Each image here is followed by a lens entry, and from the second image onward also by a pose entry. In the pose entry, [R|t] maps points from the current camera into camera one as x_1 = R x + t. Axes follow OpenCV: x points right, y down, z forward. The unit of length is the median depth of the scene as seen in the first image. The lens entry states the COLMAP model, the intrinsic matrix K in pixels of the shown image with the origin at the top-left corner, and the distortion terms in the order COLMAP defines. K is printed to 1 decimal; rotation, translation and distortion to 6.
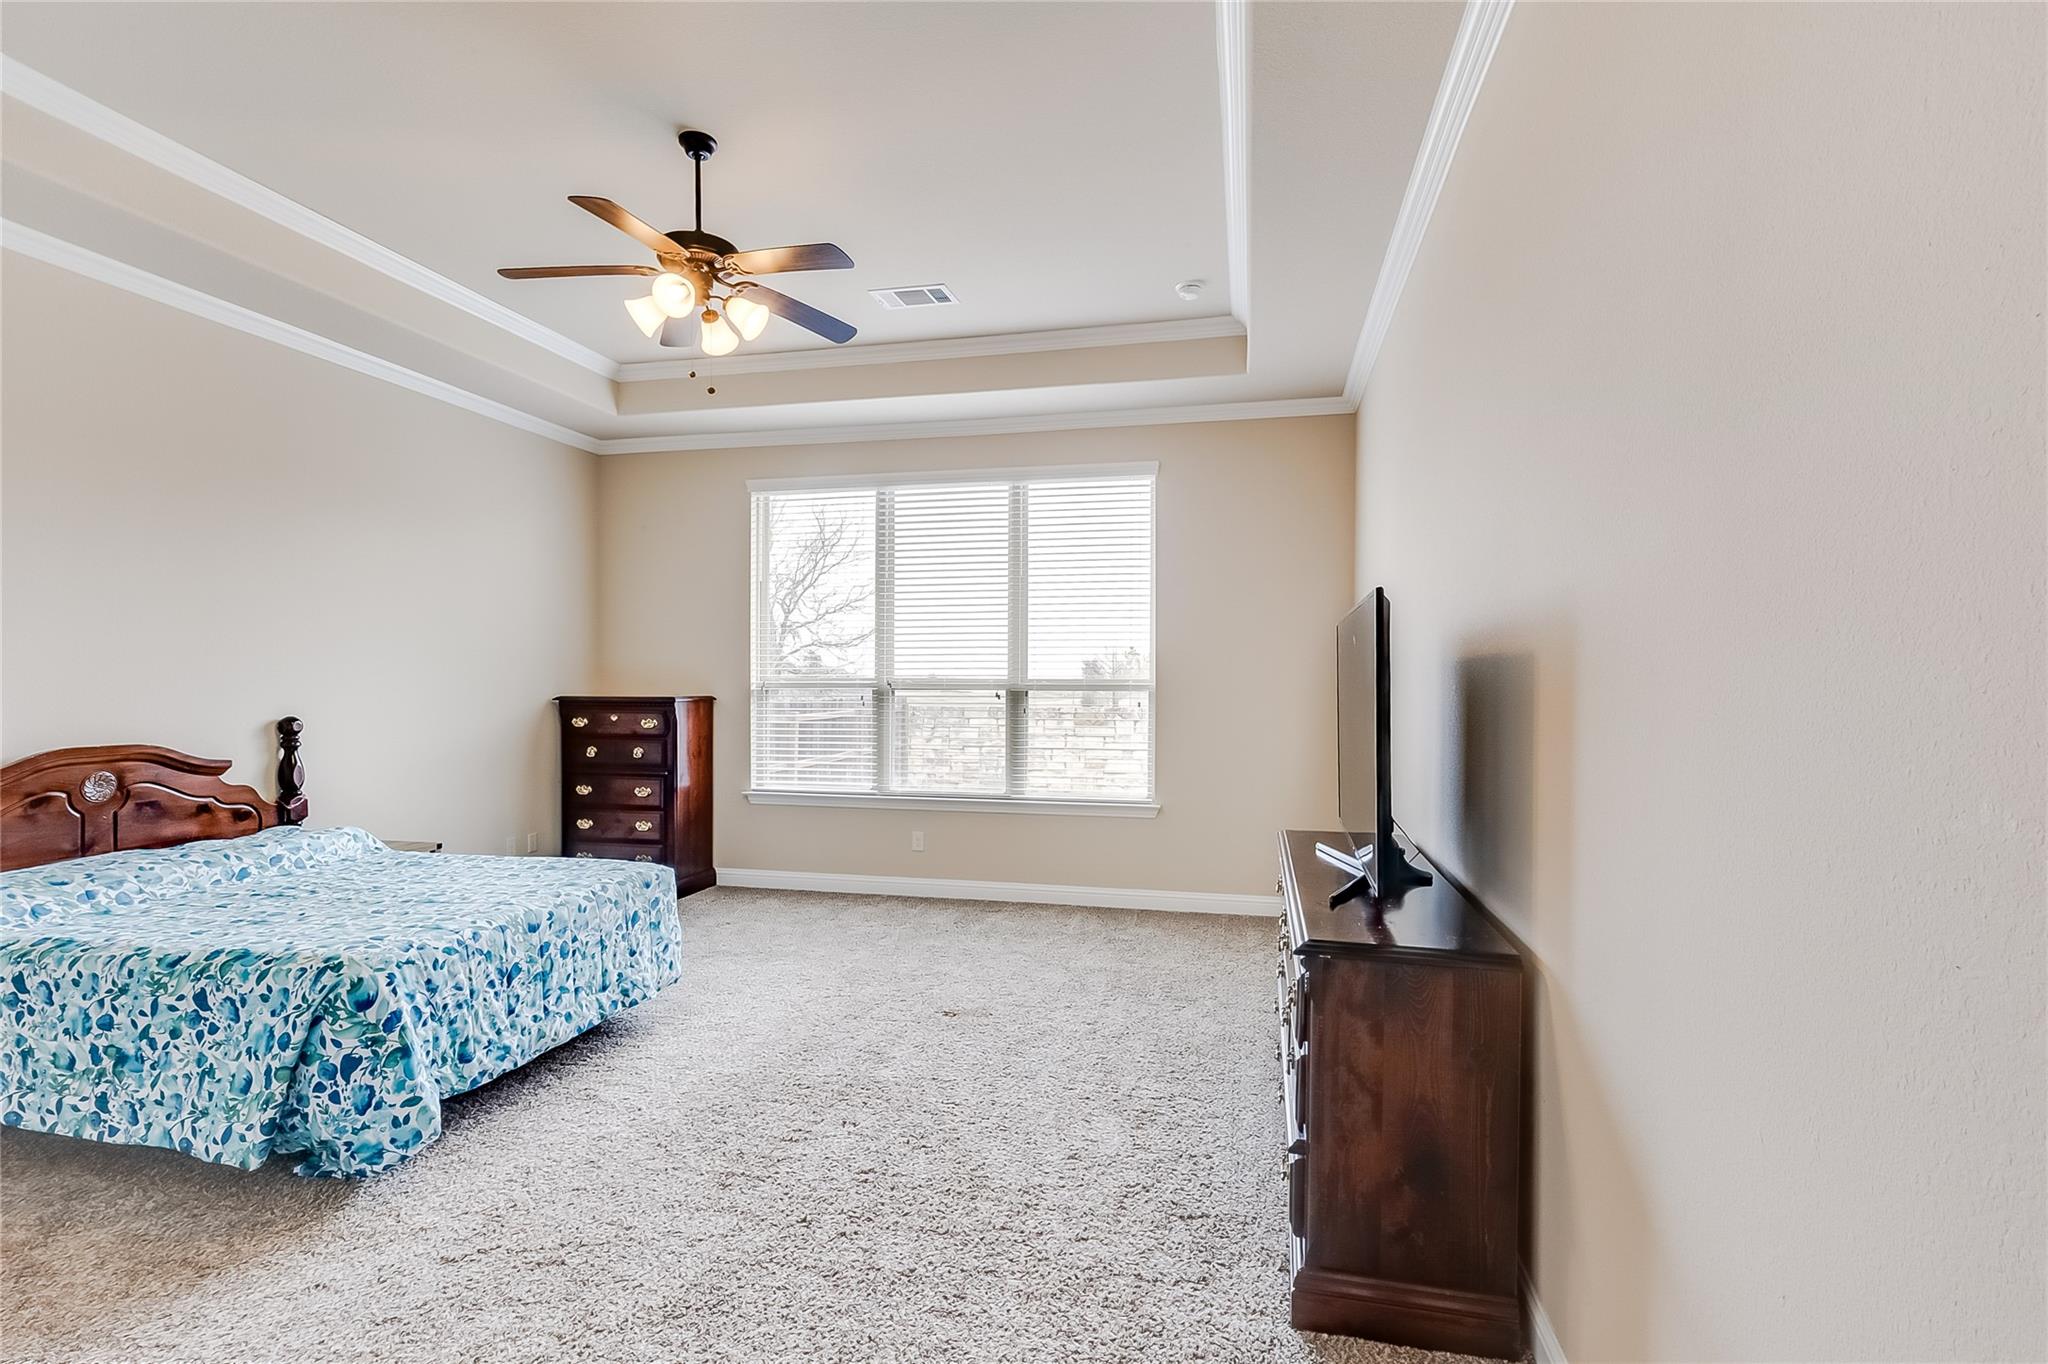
lens RADIAL K [[922.6, 0, 988.6], [0, 922.6, 685.9], [0, 0, 1]] dist [0.004769, -0.001128]
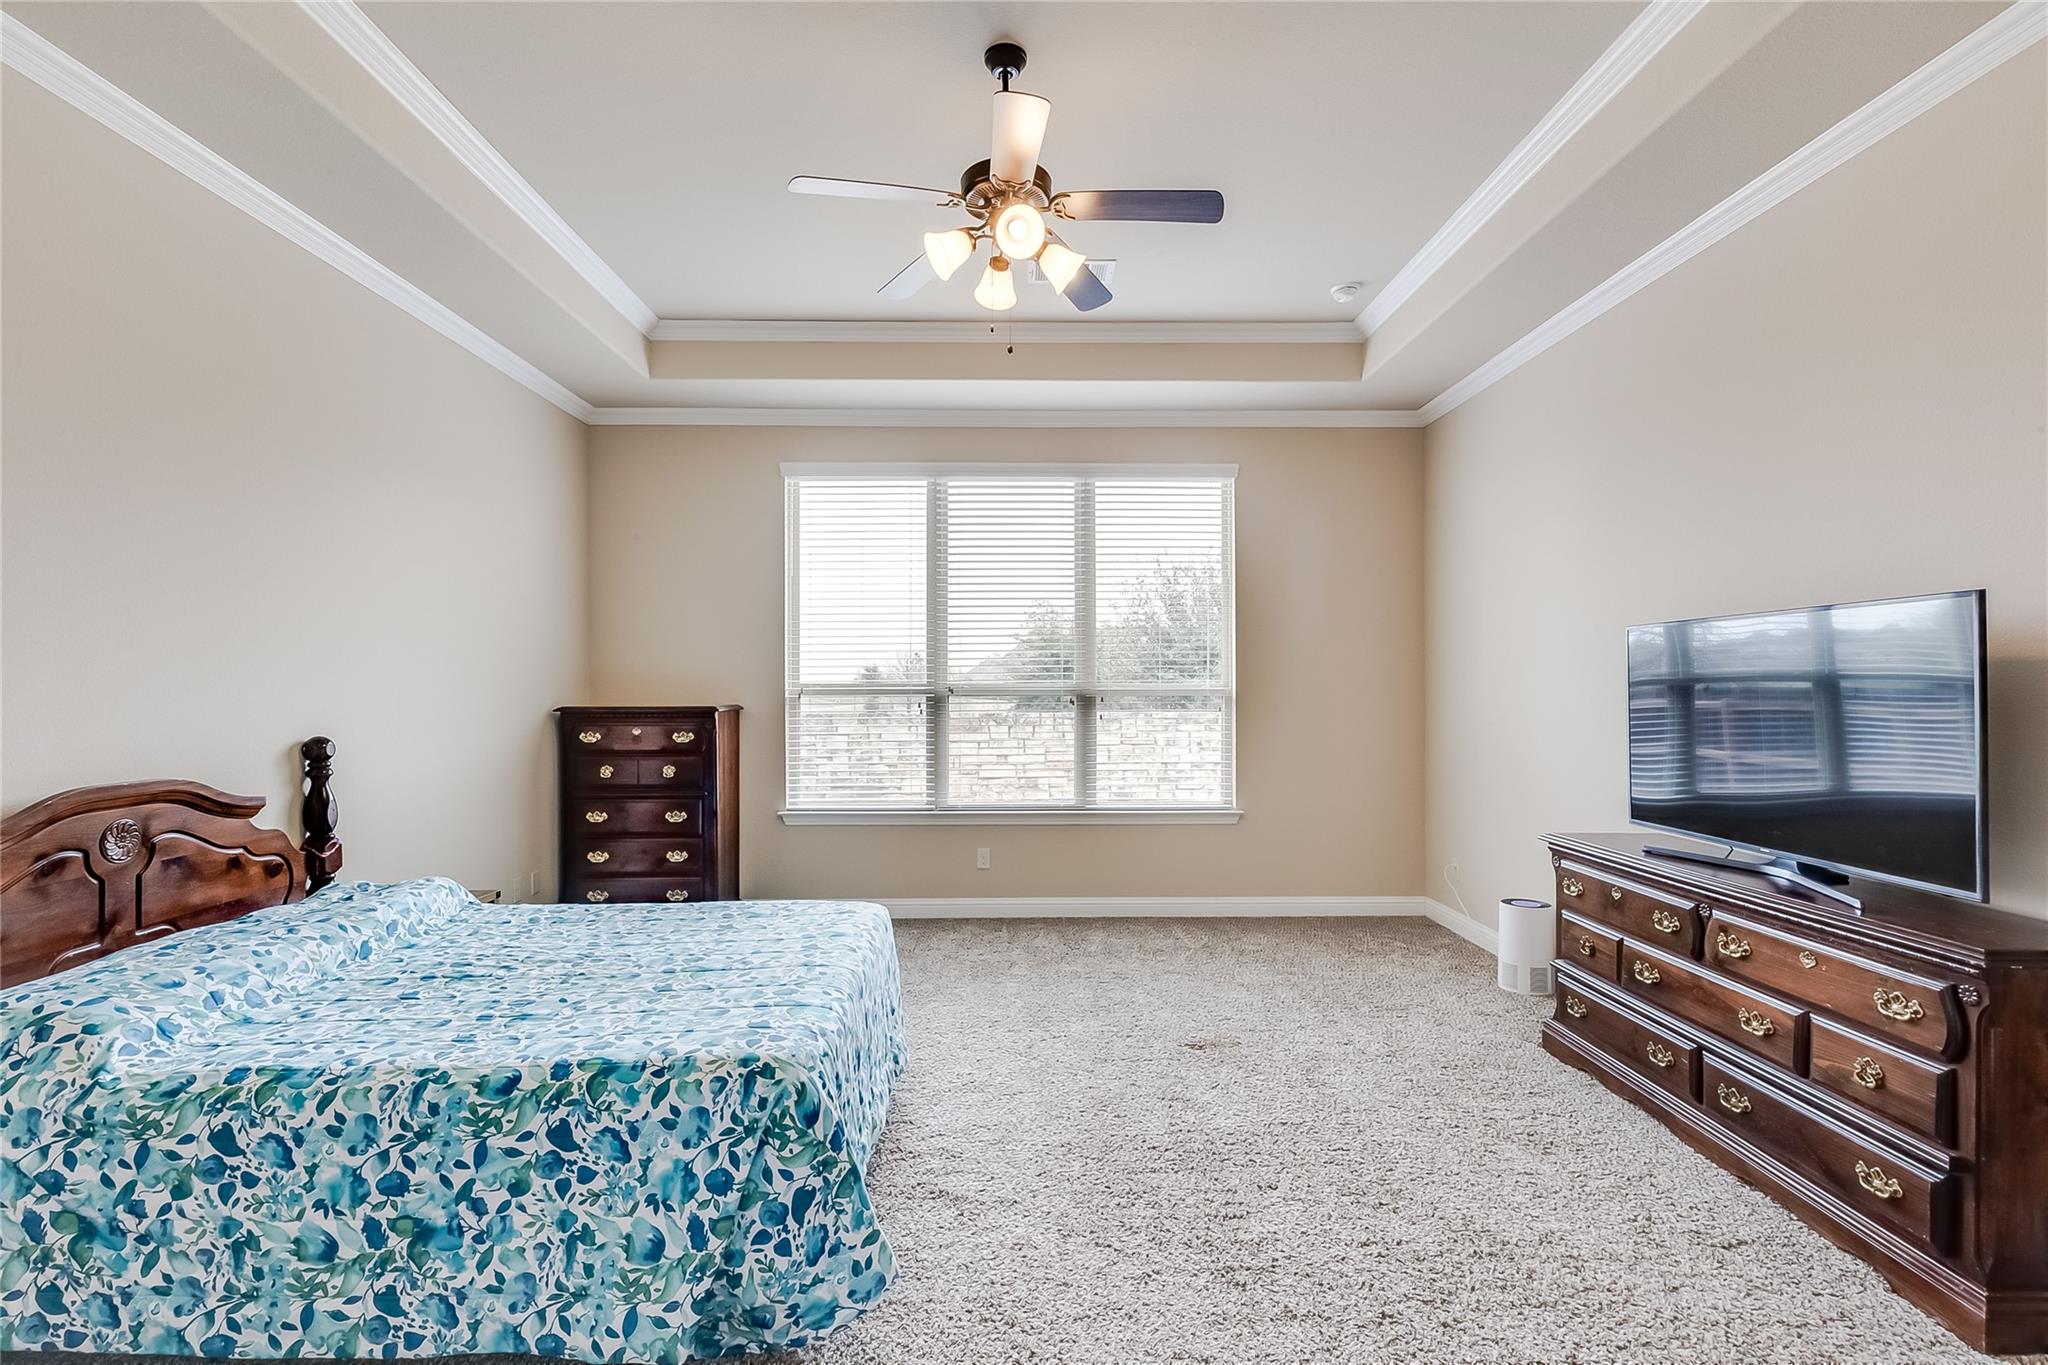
lens RADIAL K [[922.6, 0, 1026.5], [0, 922.6, 686.5], [0, 0, 1]] dist [0.004769, -0.001128]
pose [[0.972998, -0.004611, 0.230768, -0.471387], [0.005810, 0.999973, -0.004514, -0.002016], [-0.230741, 0.005732, 0.972998, 0.156309]]
